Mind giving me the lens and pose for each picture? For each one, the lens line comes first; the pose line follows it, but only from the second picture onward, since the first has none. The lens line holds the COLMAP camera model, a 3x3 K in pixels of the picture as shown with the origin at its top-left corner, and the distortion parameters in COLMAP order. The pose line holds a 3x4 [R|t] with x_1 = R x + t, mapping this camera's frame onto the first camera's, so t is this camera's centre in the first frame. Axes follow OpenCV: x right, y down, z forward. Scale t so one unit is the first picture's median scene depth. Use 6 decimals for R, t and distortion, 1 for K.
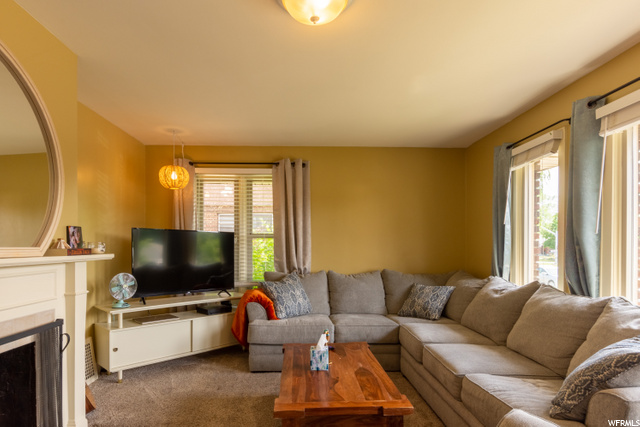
lens RADIAL K [[362.6, 0, 308.6], [0, 362.6, 251.1], [0, 0, 1]] dist [0.006077, -0.001291]
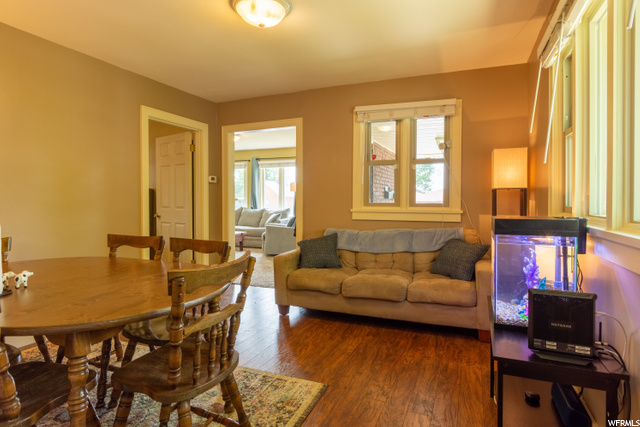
lens RADIAL K [[362.6, 0, 321.0], [0, 362.6, 208.0], [0, 0, 1]] dist [0.006077, -0.001291]
pose [[0.403559, -0.023833, 0.914643, -1.701823], [0.012303, 0.999712, 0.020622, 0.028925], [-0.914871, 0.002931, 0.403736, -0.809634]]
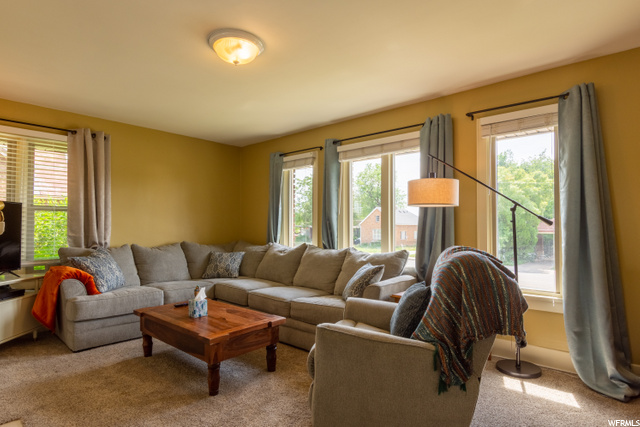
lens RADIAL K [[362.6, 0, 314.7], [0, 362.6, 218.6], [0, 0, 1]] dist [0.006077, -0.001291]
pose [[0.684367, 0.018009, 0.728915, -0.409998], [0.006613, 0.999500, -0.030903, 0.019220], [-0.729107, 0.025970, 0.683907, -0.105996]]
